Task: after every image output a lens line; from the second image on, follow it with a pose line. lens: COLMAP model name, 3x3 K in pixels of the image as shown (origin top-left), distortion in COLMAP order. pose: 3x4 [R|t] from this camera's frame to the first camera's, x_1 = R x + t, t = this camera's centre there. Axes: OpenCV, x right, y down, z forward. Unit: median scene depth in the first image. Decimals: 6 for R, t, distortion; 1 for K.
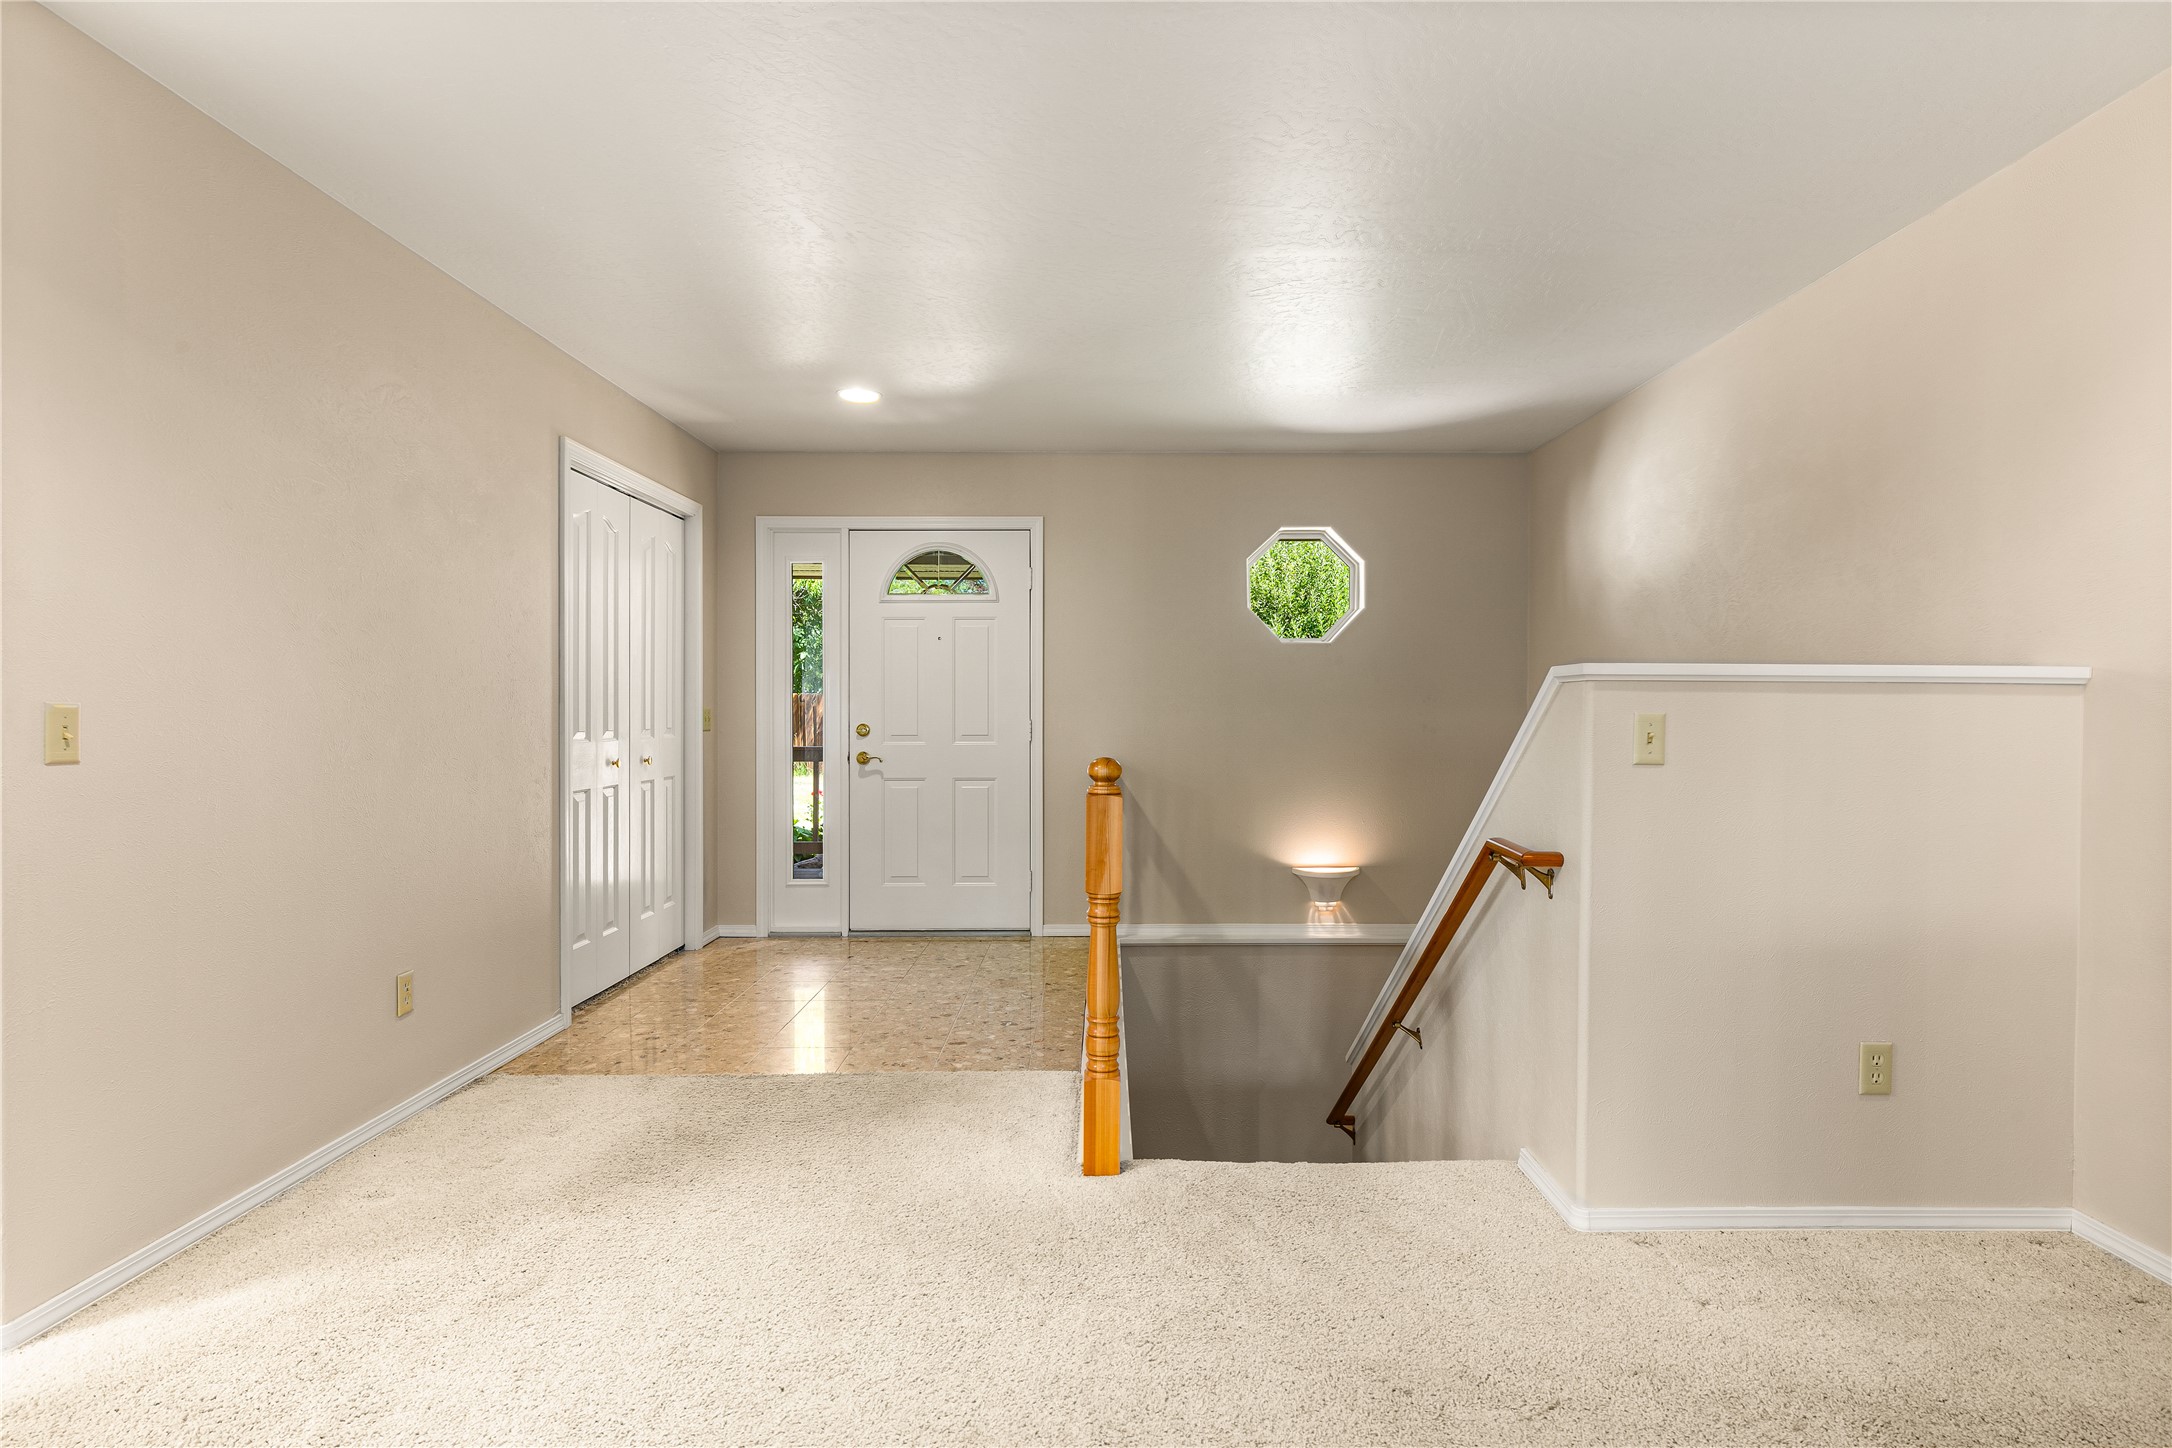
lens RADIAL K [[1123.5, 0, 1135.3], [0, 1123.5, 727.9], [0, 0, 1]] dist [0.001331, 0.000239]
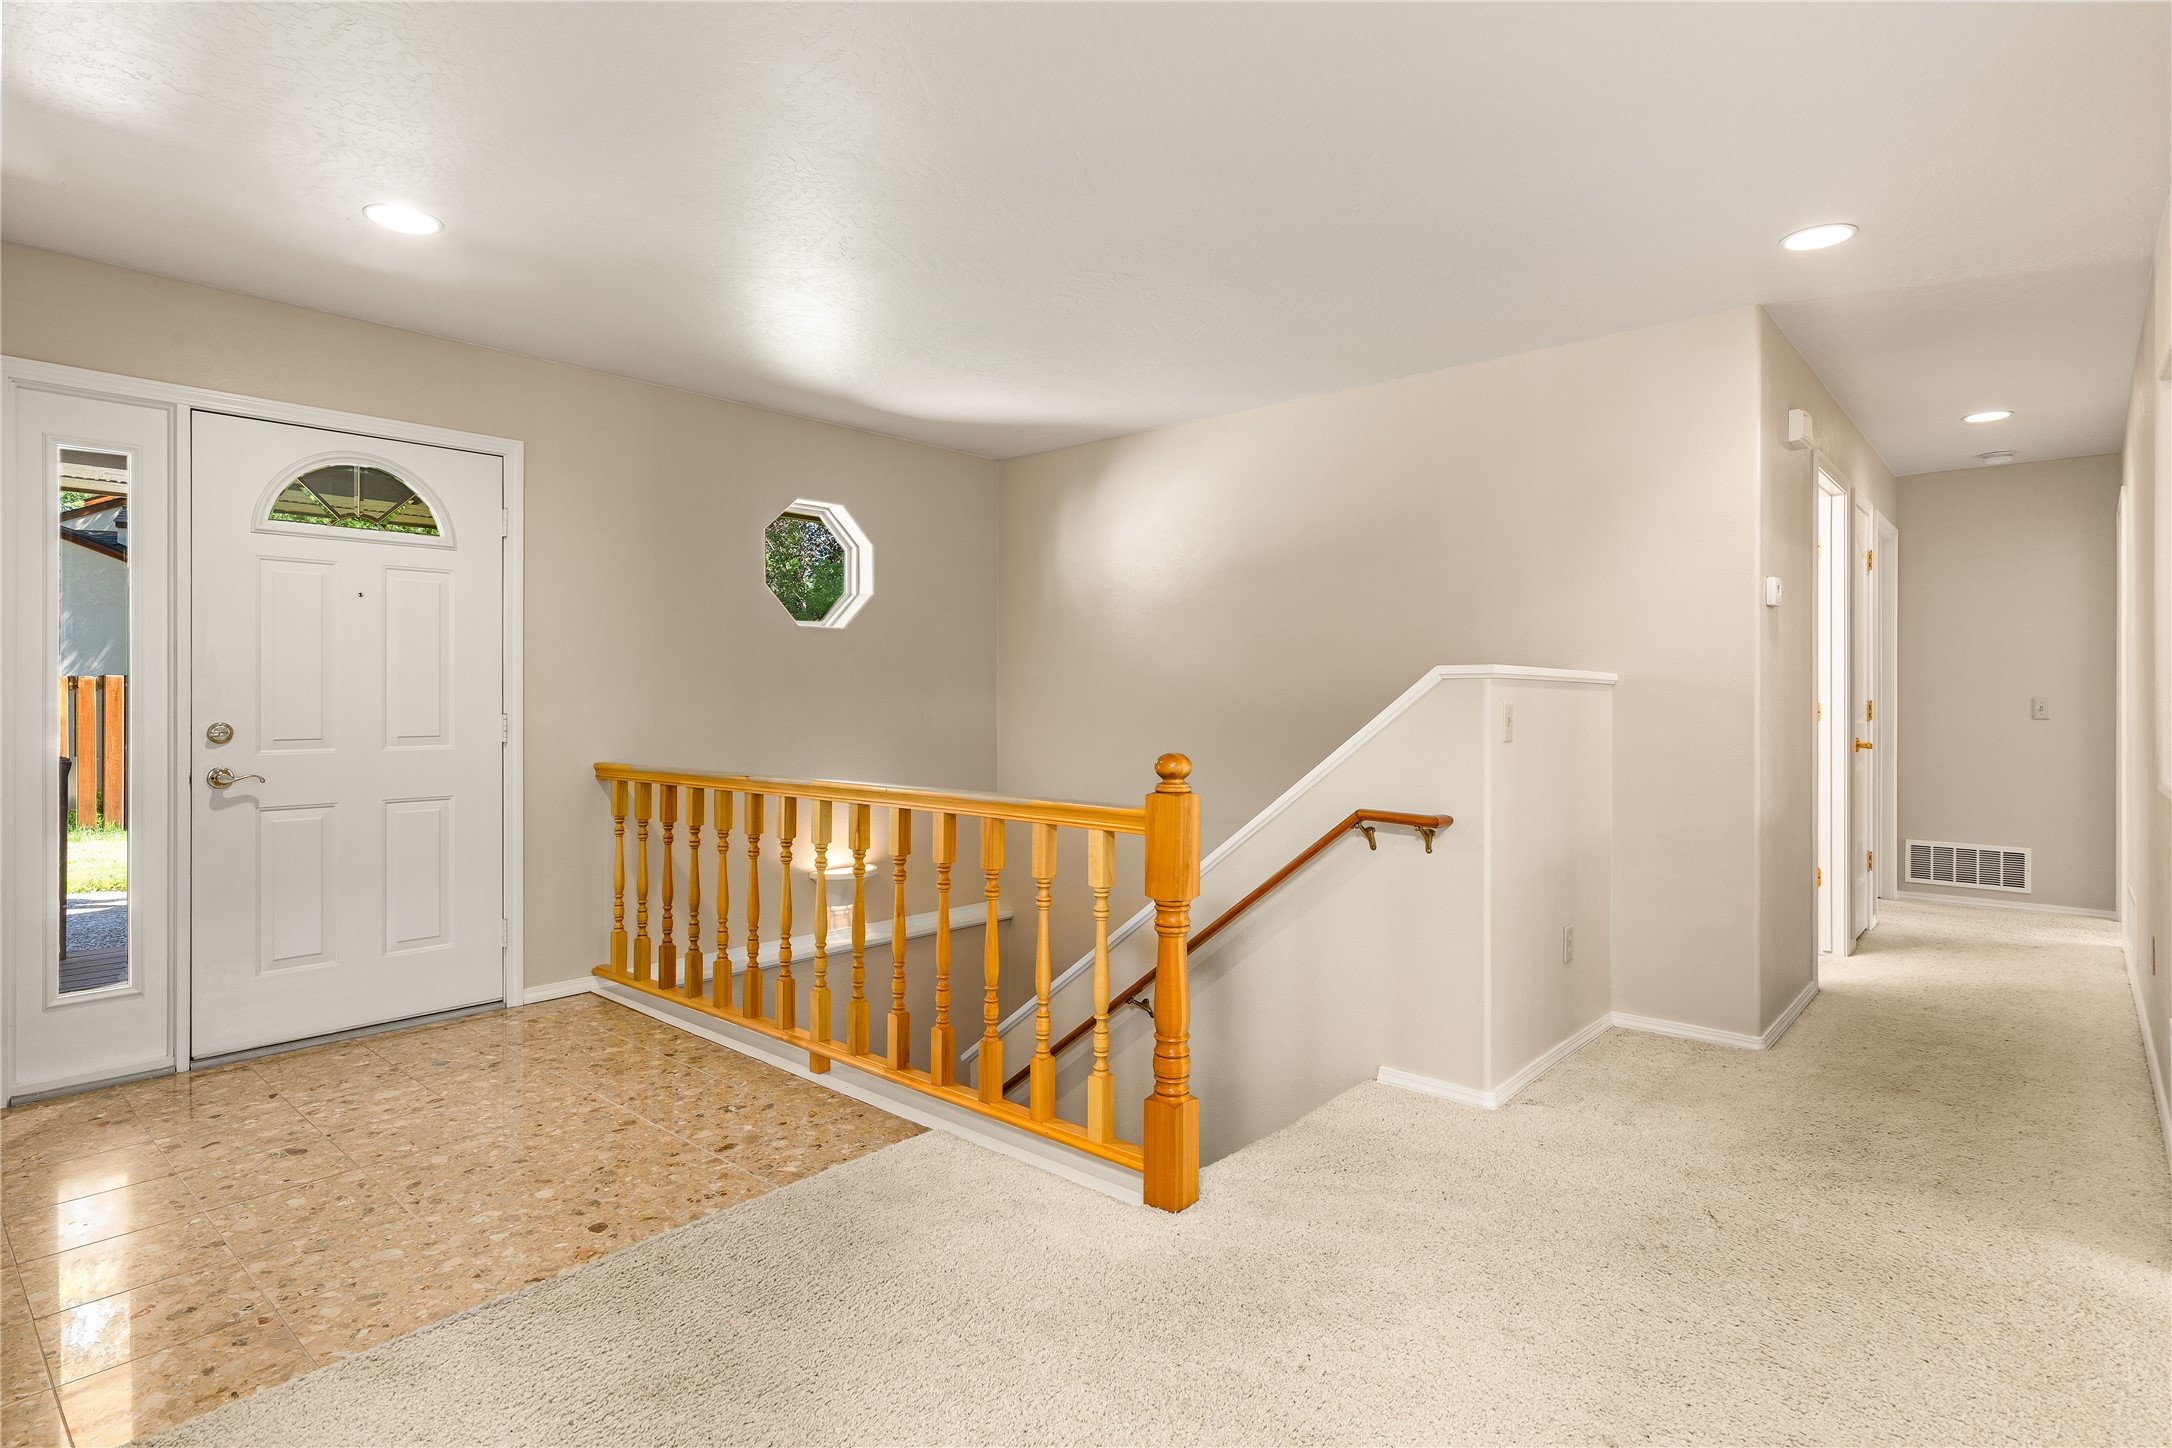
lens RADIAL K [[1123.5, 0, 1105.3], [0, 1123.5, 691.9], [0, 0, 1]] dist [0.001331, 0.000239]
pose [[0.661117, 0.001756, 0.750281, -0.385873], [0.012044, 0.999844, -0.012952, -0.007030], [-0.750186, 0.017599, 0.660992, 0.216762]]
